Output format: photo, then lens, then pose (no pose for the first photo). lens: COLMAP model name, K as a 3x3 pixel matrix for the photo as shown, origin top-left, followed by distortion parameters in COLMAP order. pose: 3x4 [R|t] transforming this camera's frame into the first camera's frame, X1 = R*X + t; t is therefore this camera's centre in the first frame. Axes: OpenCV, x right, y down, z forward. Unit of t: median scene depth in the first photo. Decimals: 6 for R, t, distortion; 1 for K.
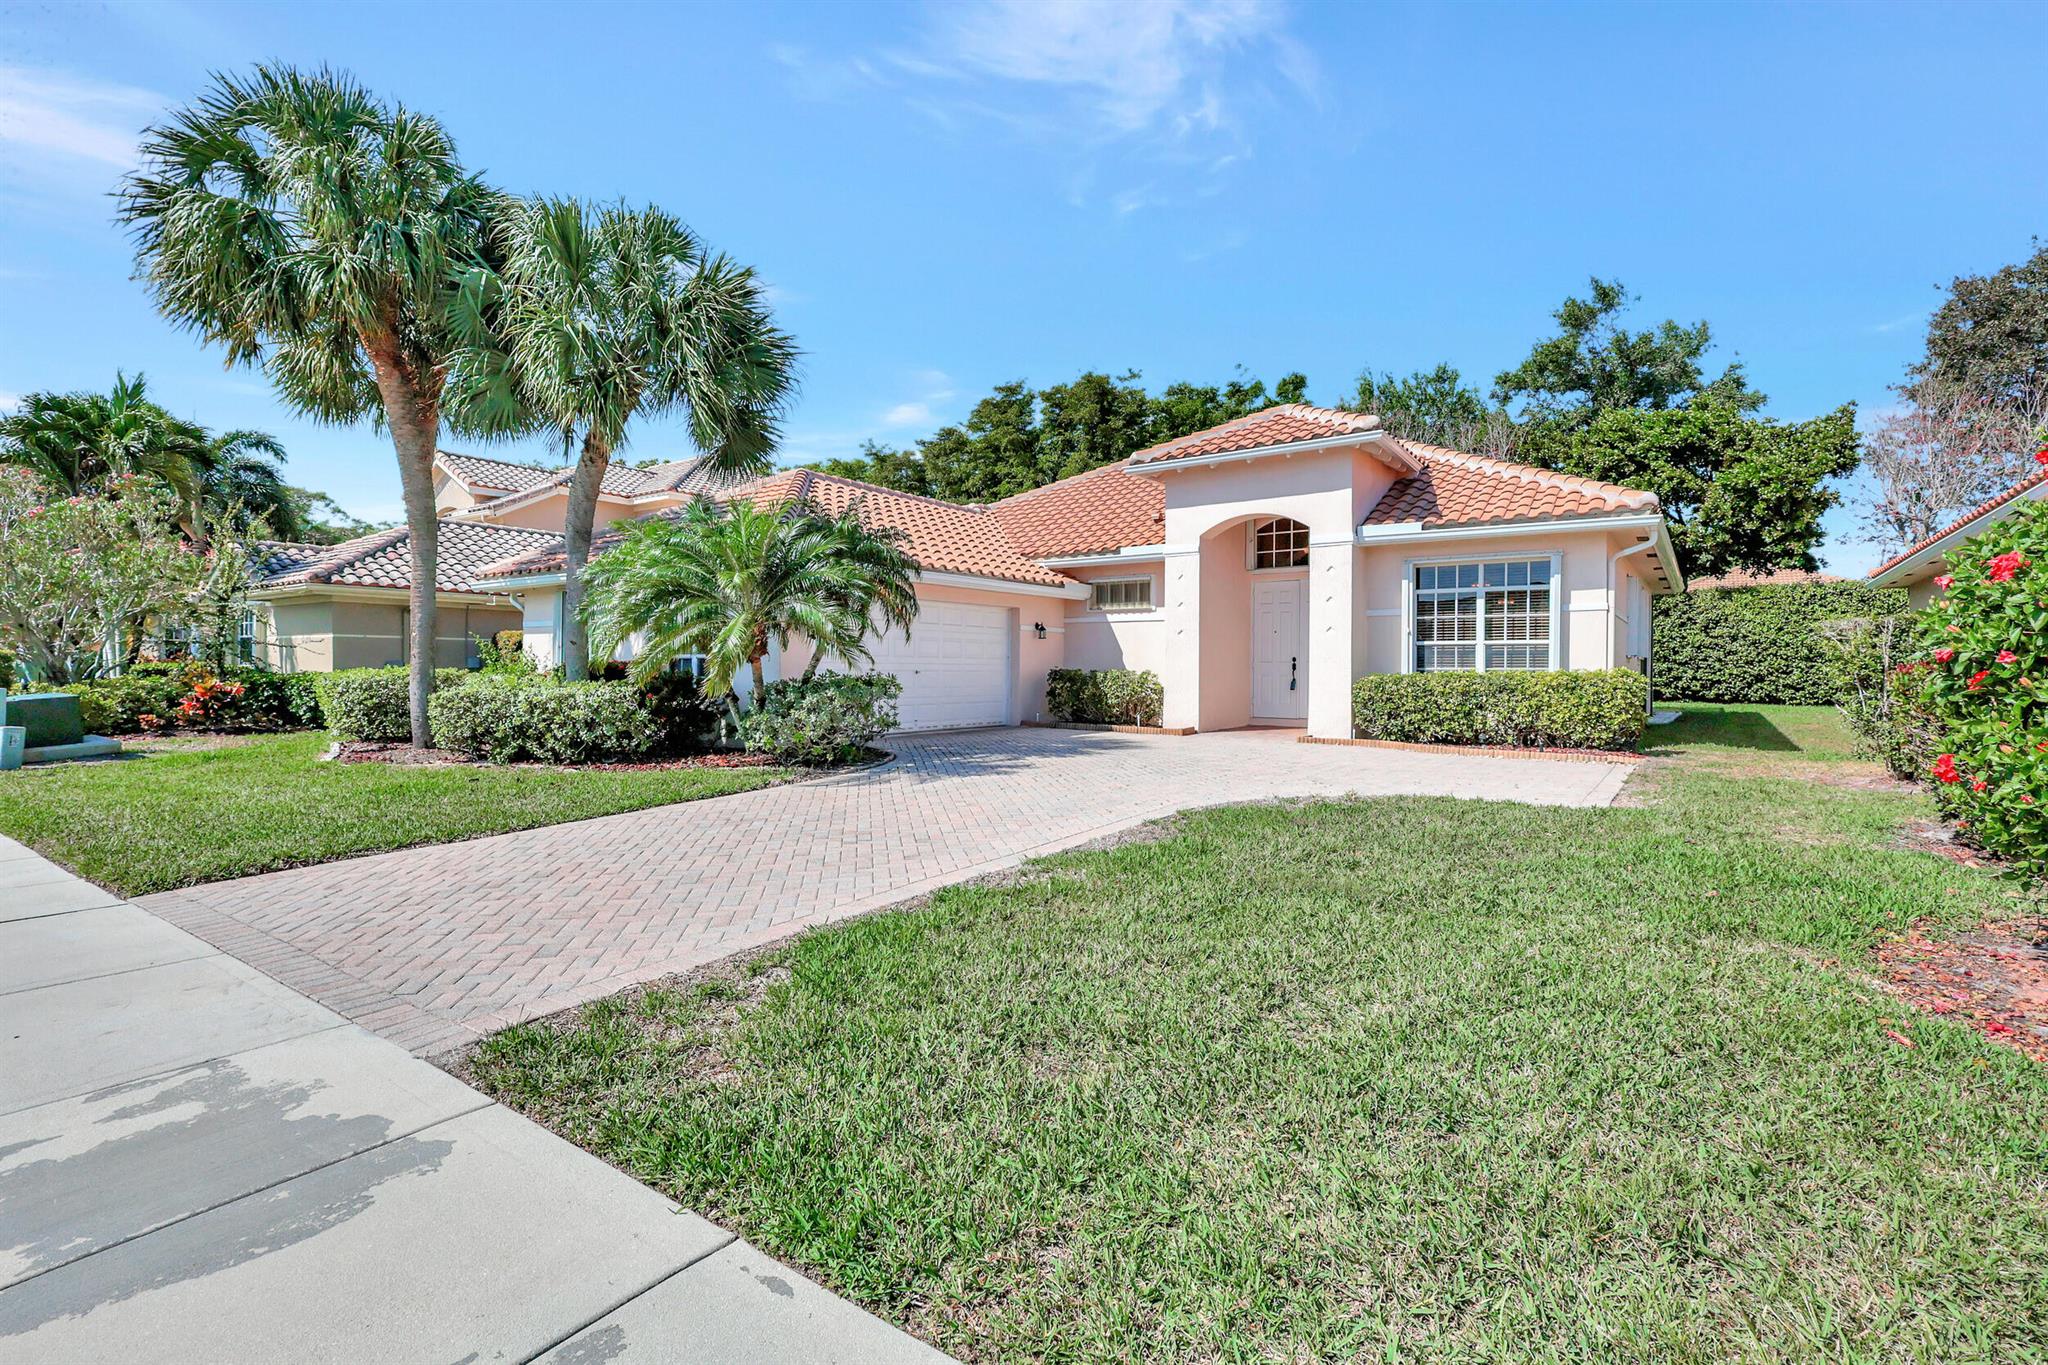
lens RADIAL K [[960.9, 0, 1022.6], [0, 960.9, 675.4], [0, 0, 1]] dist [0.006543, -0.001795]
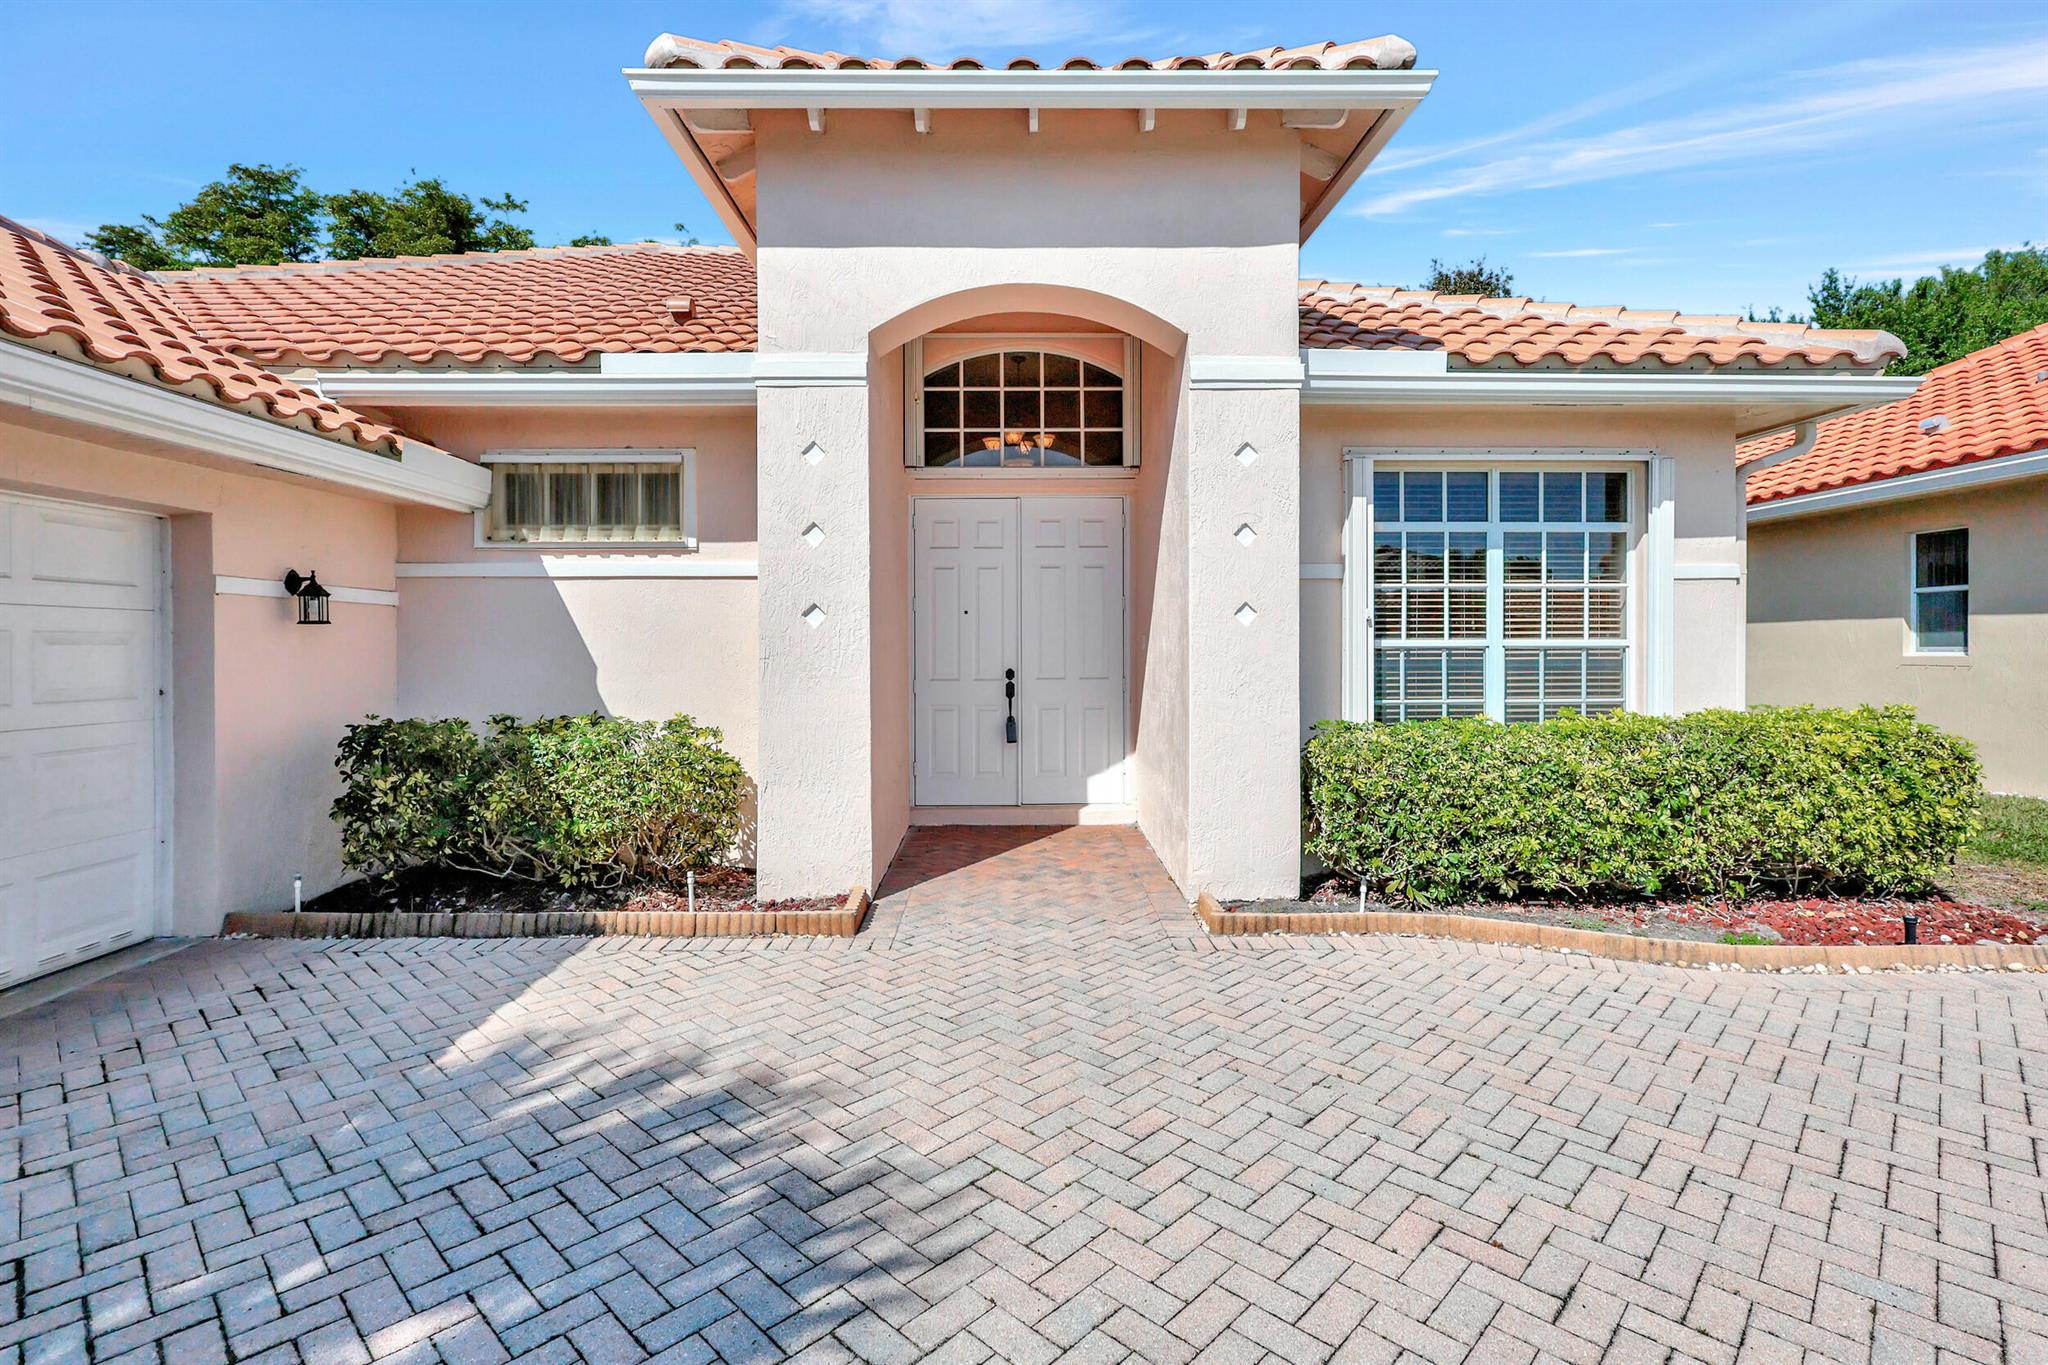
lens RADIAL K [[960.9, 0, 1029.0], [0, 960.9, 649.3], [0, 0, 1]] dist [0.006543, -0.001795]
pose [[0.805384, -0.008886, 0.592687, 0.022442], [0.011649, 0.999932, -0.000838, -0.027837], [-0.592639, 0.007579, 0.805433, 0.632698]]
